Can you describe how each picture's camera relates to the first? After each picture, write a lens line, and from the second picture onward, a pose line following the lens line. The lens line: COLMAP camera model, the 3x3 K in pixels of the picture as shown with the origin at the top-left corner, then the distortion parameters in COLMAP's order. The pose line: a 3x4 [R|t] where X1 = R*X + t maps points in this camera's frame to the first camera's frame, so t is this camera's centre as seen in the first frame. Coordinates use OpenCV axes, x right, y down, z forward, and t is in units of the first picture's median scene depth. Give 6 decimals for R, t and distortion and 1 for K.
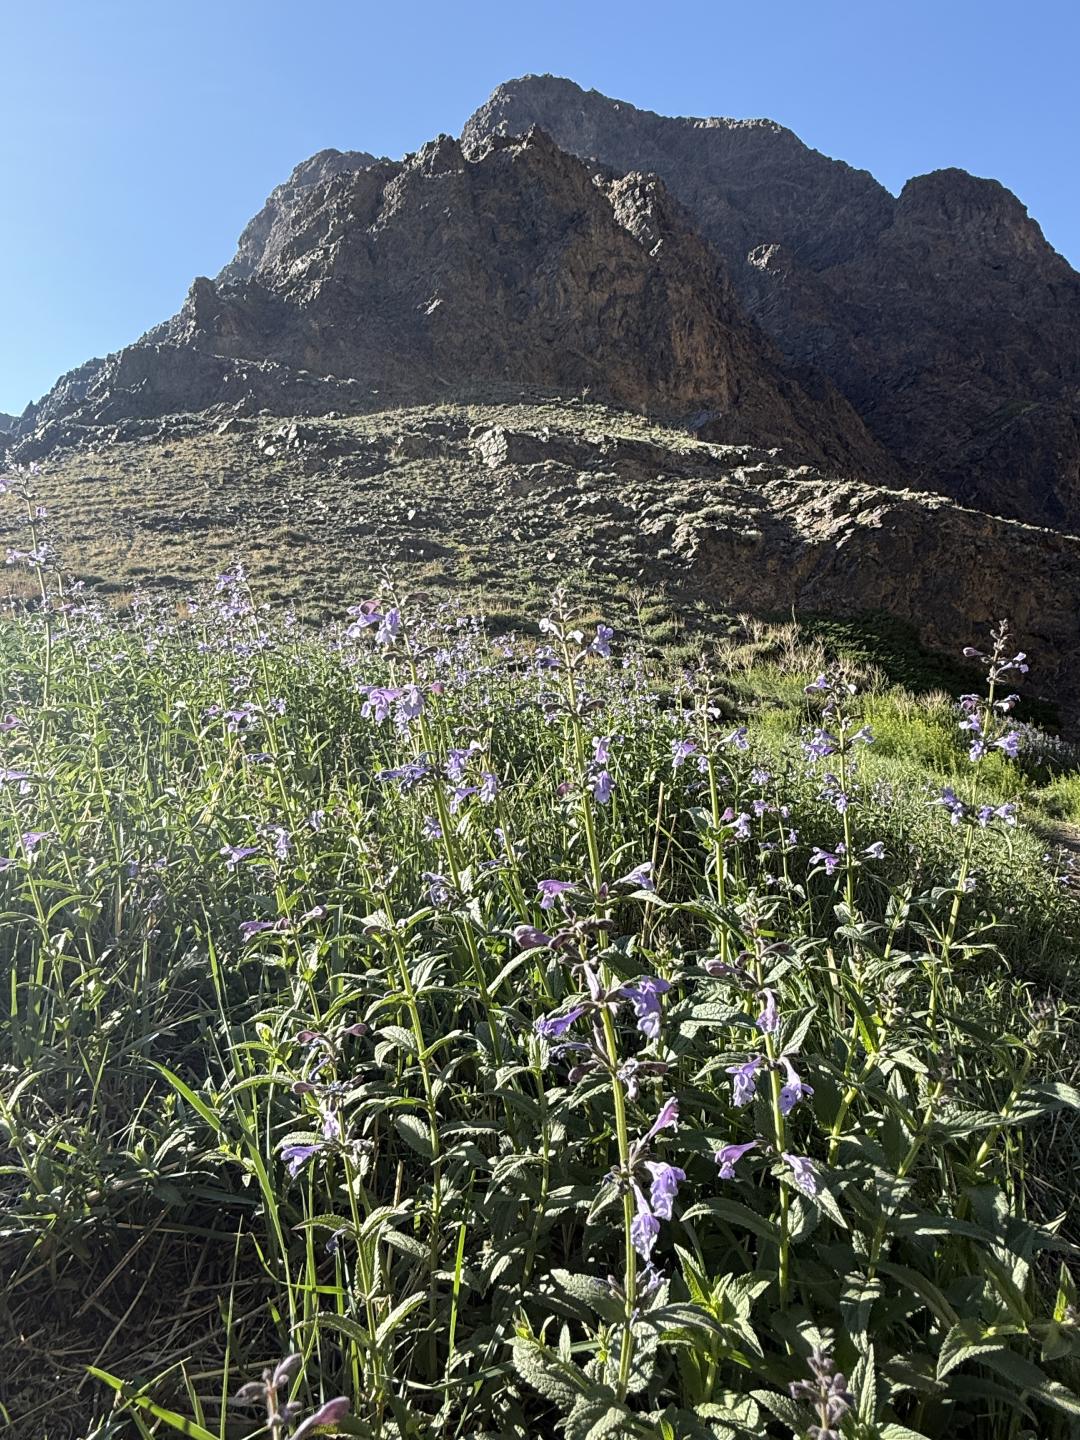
lens RADIAL K [[889.4, 0, 537.8], [0, 889.4, 710.7], [0, 0, 1]] dist [-0.002818, 0.000926]
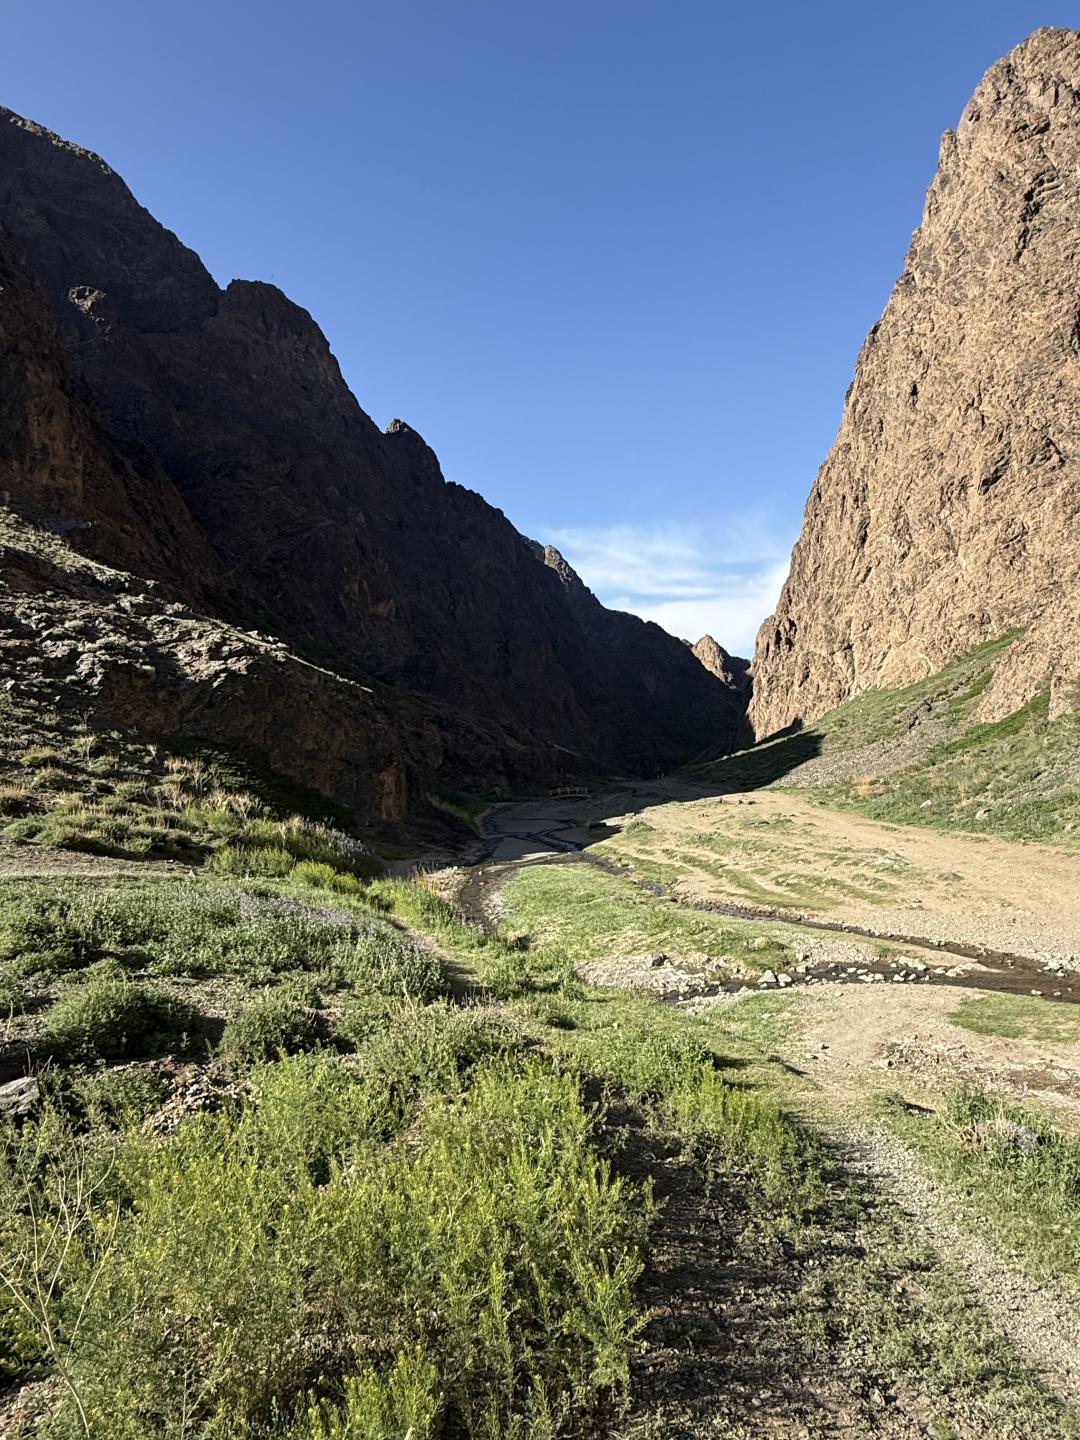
lens RADIAL K [[886.4, 0, 533.9], [0, 886.4, 725.6], [0, 0, 1]] dist [-0.001807, 0.000054]
pose [[0.725333, 0.072933, 0.684524, -0.156679], [-0.039420, 0.997141, -0.064470, -0.047550], [-0.687269, 0.019778, 0.726134, -0.197100]]
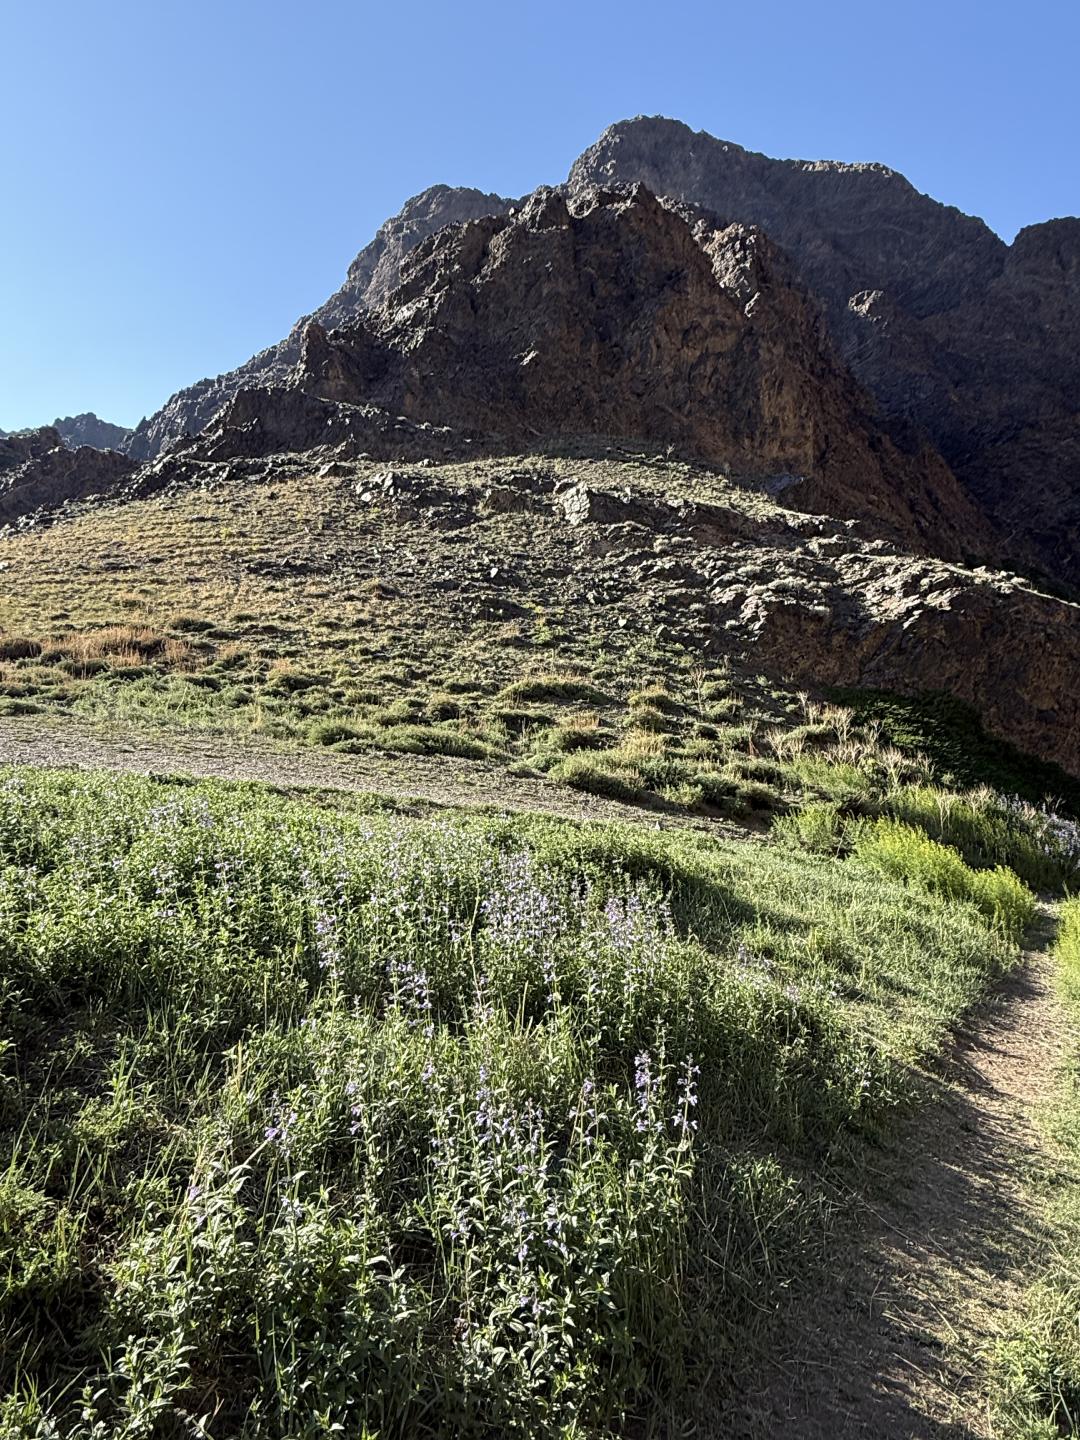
lens RADIAL K [[886.4, 0, 533.9], [0, 886.4, 725.6], [0, 0, 1]] dist [-0.001807, 0.000054]
pose [[0.994255, 0.069669, -0.081264, 0.003242], [-0.070909, 0.997405, -0.012469, -0.021571], [0.080184, 0.018160, 0.996615, -0.036715]]
